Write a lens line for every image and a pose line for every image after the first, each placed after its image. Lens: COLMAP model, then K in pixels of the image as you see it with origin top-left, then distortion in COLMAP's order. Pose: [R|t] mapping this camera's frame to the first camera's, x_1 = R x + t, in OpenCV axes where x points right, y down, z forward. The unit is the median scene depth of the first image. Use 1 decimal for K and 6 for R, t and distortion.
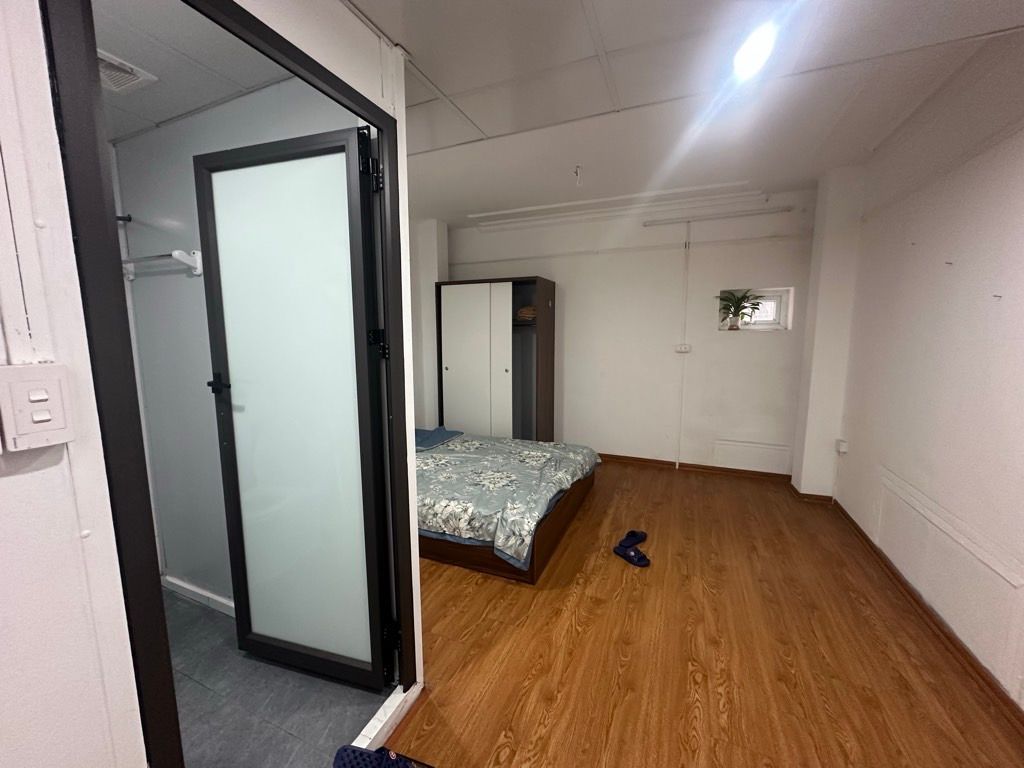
lens RADIAL K [[408.2, 0, 508.8], [0, 408.2, 385.2], [0, 0, 1]] dist [-0.003288, 0.000011]
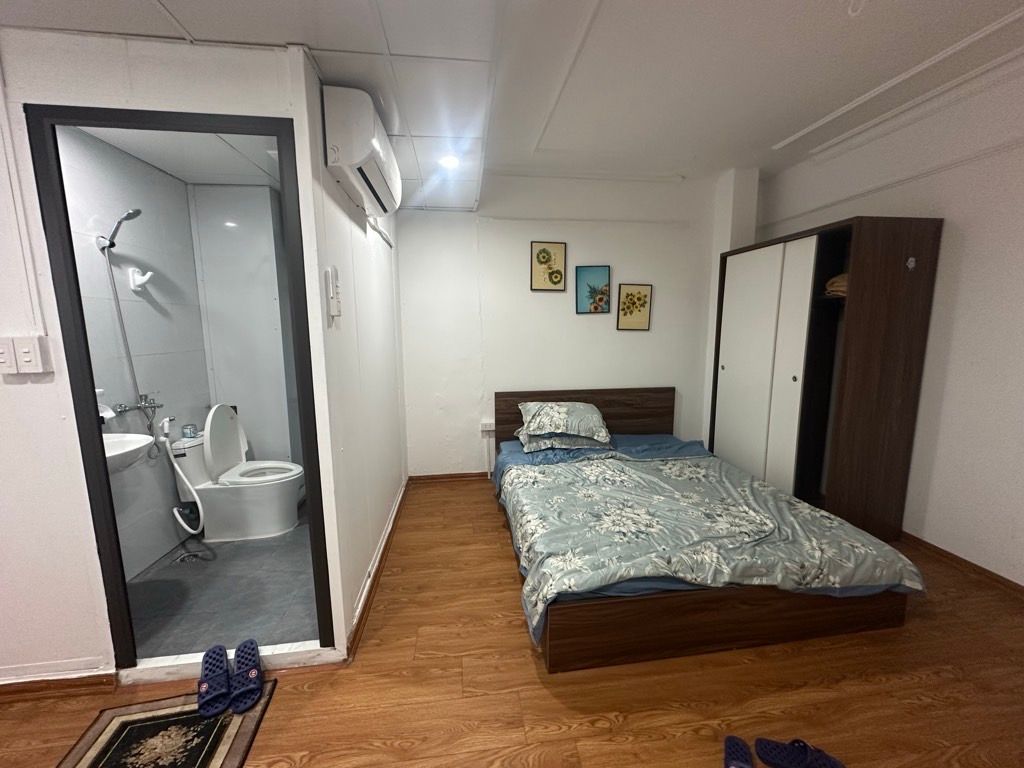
lens RADIAL K [[408.2, 0, 513.5], [0, 408.2, 383.9], [0, 0, 1]] dist [-0.003288, 0.000011]
pose [[0.518184, 0.123229, -0.846345, 0.432026], [-0.102639, 0.991374, 0.081504, -0.048839], [0.849088, 0.044634, 0.526362, 0.415020]]
